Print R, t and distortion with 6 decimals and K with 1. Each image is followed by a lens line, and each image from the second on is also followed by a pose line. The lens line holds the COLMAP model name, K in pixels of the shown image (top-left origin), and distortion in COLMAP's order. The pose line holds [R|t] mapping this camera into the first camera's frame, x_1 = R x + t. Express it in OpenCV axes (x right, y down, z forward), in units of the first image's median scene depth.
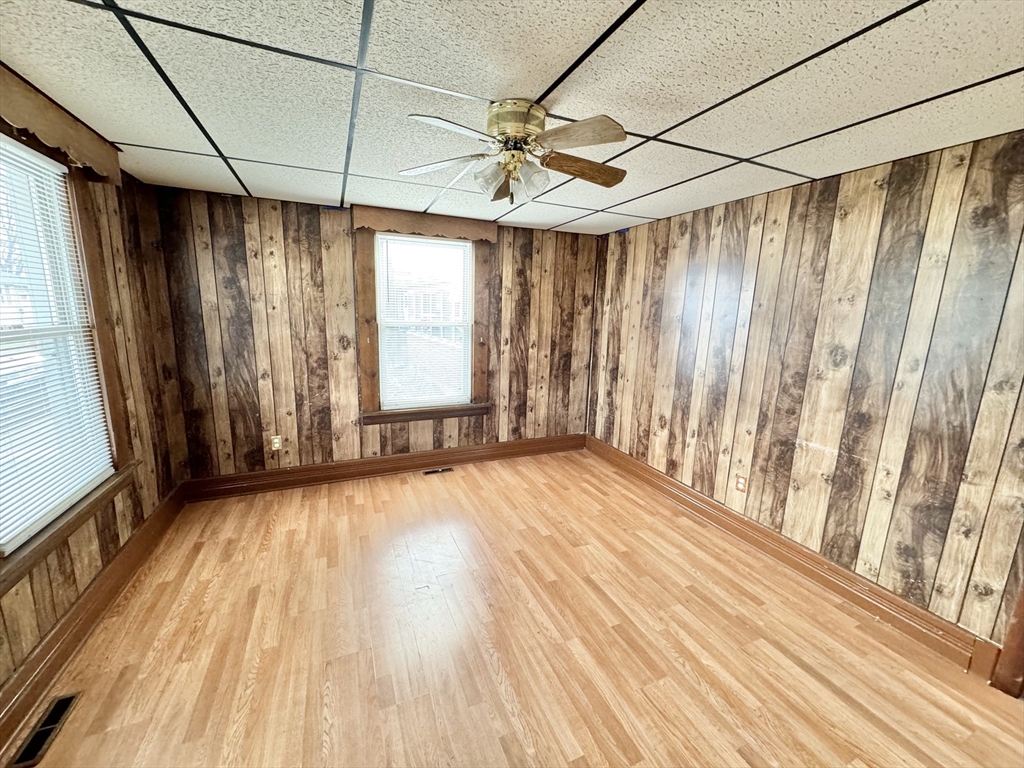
lens RADIAL K [[404.5, 0, 512.0], [0, 404.5, 384.0], [0, 0, 1]] dist [-0.002999, 0.000313]
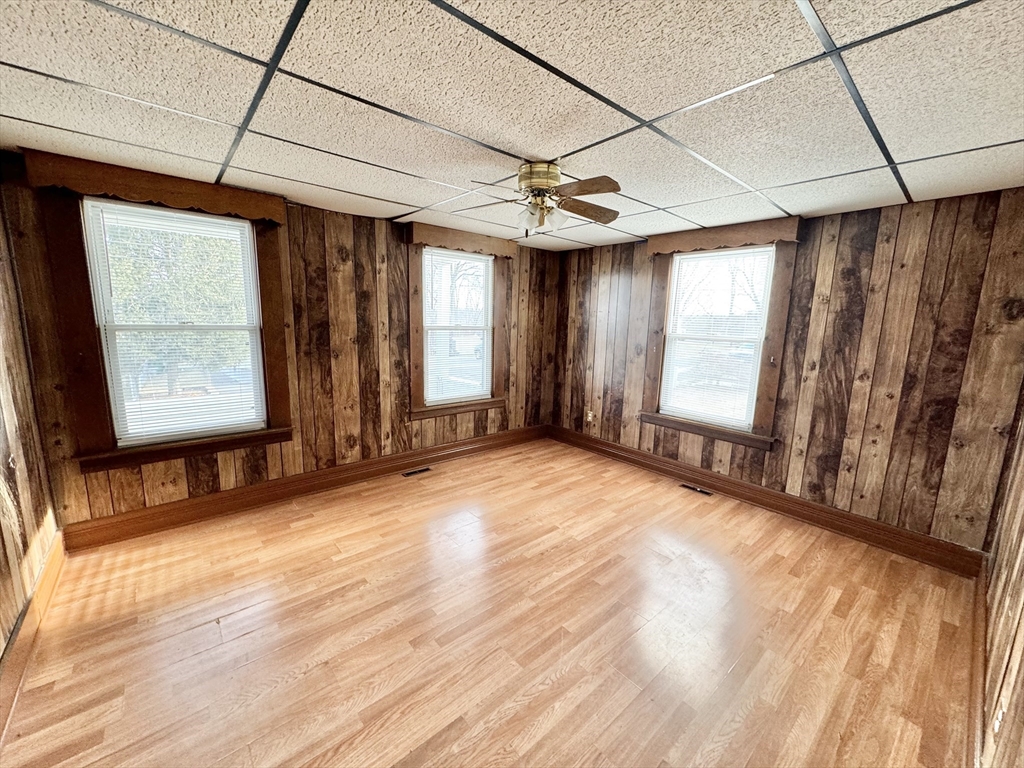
lens RADIAL K [[404.5, 0, 512.0], [0, 404.5, 384.0], [0, 0, 1]] dist [-0.002999, 0.000313]
pose [[0.290879, 0.138352, -0.946704, 0.583796], [-0.197181, 0.976916, 0.082183, -0.023816], [0.936221, 0.162767, 0.311444, 0.256074]]
